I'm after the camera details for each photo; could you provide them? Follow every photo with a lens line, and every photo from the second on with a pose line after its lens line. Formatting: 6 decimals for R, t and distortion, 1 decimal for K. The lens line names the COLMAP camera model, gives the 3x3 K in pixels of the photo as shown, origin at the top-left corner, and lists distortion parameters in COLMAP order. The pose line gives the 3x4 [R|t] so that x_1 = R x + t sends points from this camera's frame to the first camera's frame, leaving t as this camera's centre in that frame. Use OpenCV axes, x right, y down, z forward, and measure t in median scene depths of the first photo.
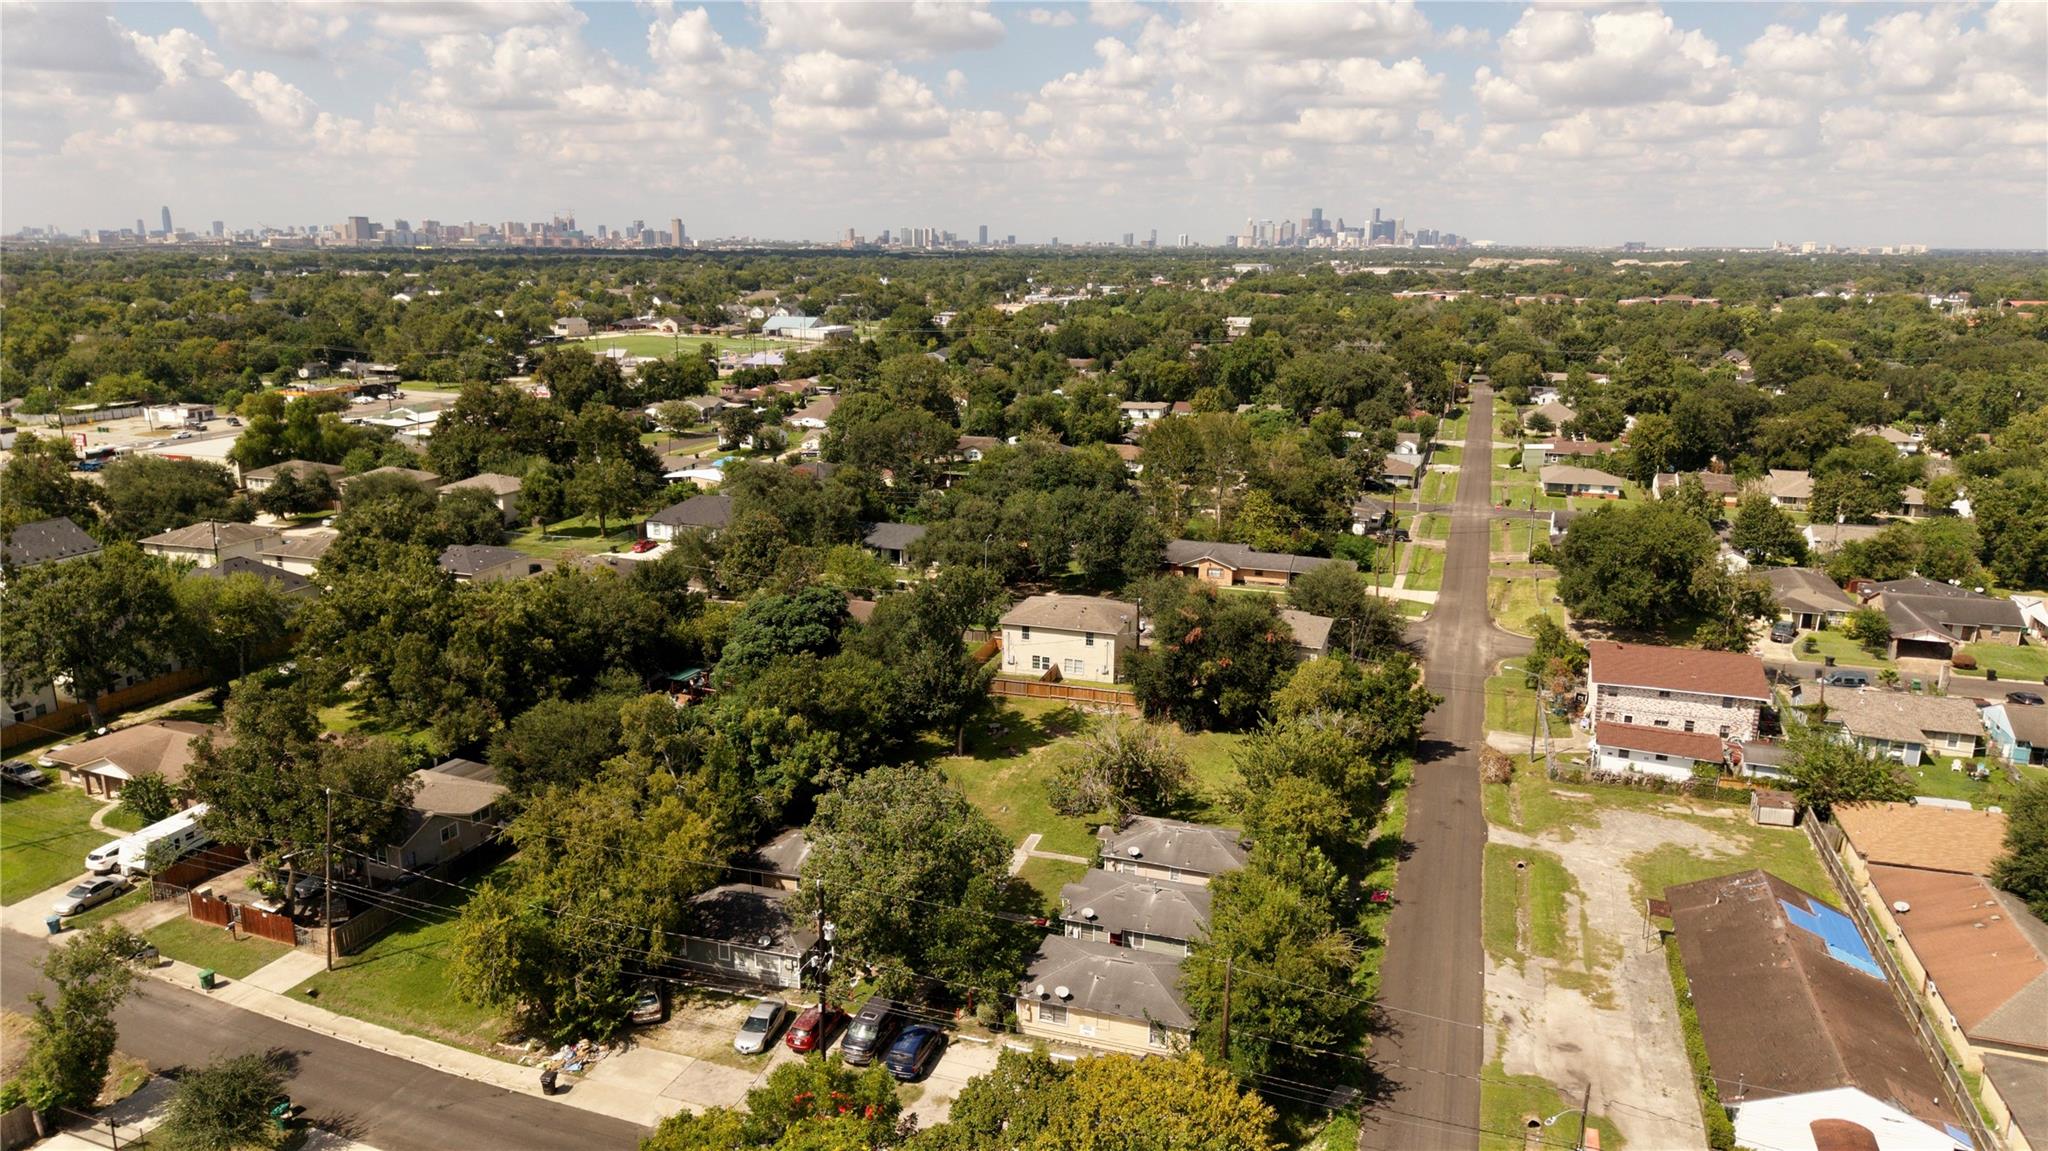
lens RADIAL K [[1363.2, 0, 1024.0], [0, 1363.2, 575.5], [0, 0, 1]] dist [0.049106, -0.055659]
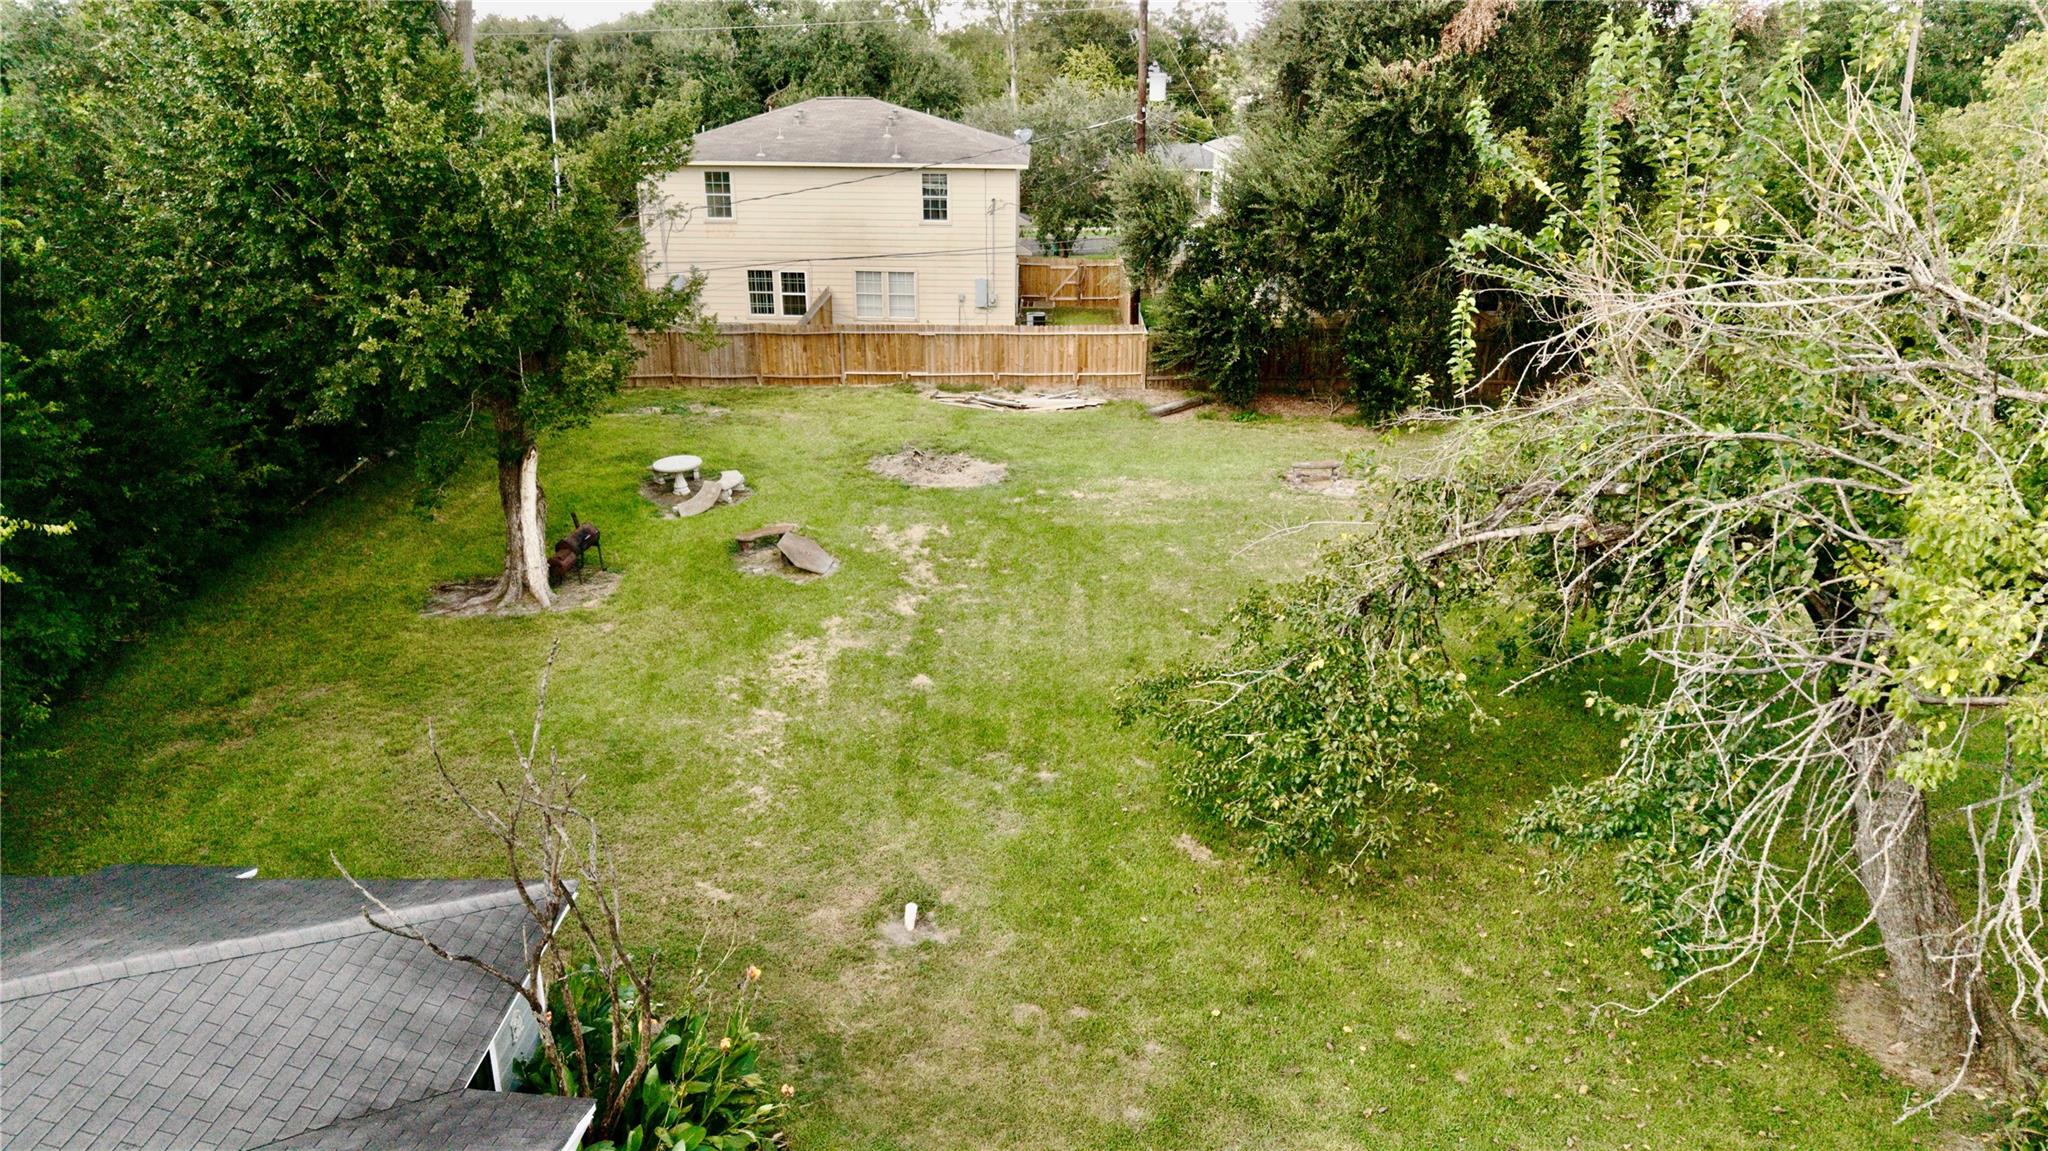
lens RADIAL K [[1363.9, 0, 1029.5], [0, 1363.9, 598.4], [0, 0, 1]] dist [0.006729, 0.001899]
pose [[0.950757, -0.114087, 0.288174, -0.031979], [0.074880, 0.986796, 0.143623, 0.094677], [-0.300755, -0.114972, 0.946746, 0.684465]]
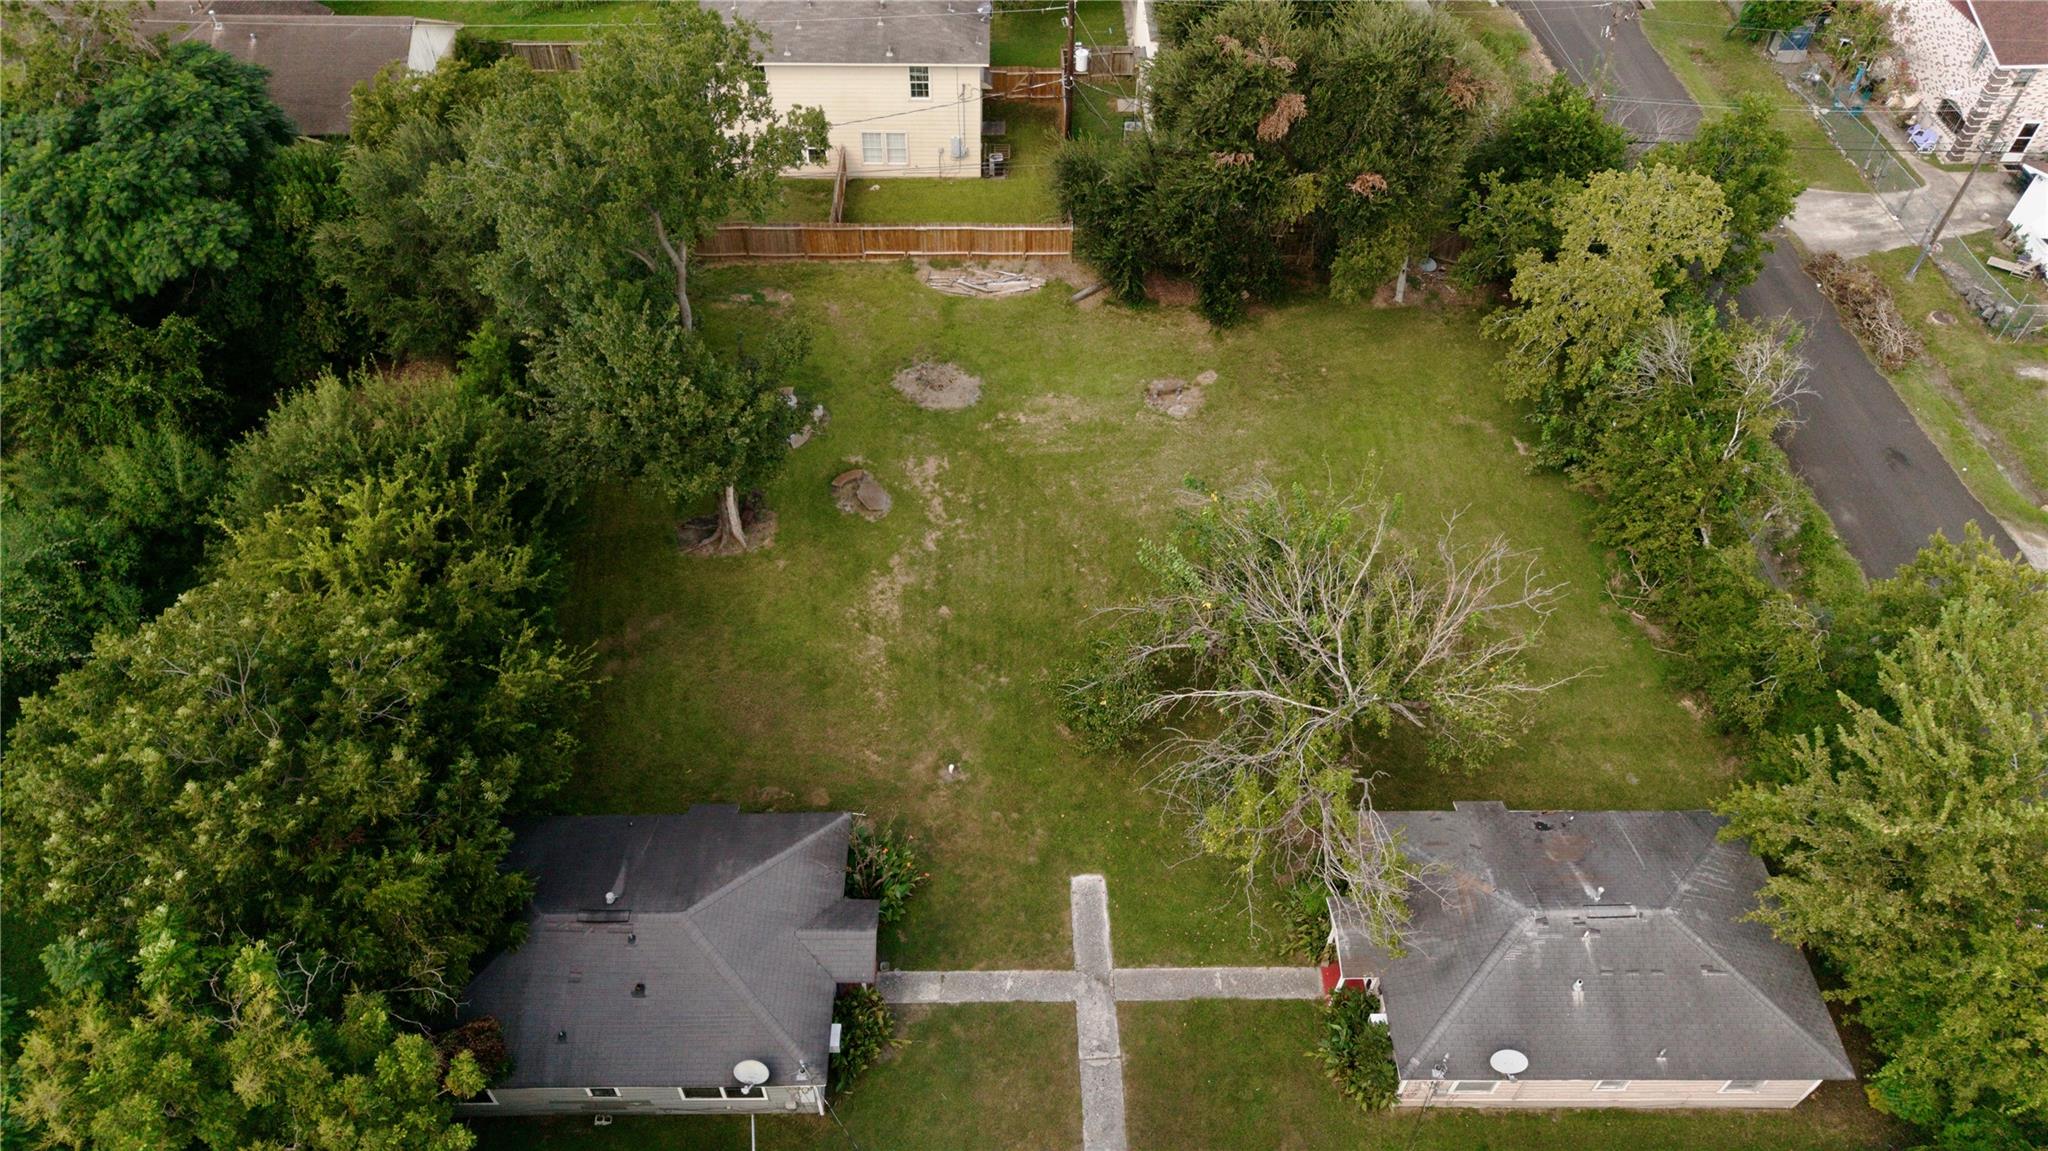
lens RADIAL K [[1363.9, 0, 1029.5], [0, 1363.9, 598.4], [0, 0, 1]] dist [0.006729, 0.001899]
pose [[0.943376, -0.241930, 0.226962, -0.053718], [0.074956, 0.821952, 0.564603, -0.058378], [-0.323146, -0.515621, 0.793544, 0.571555]]
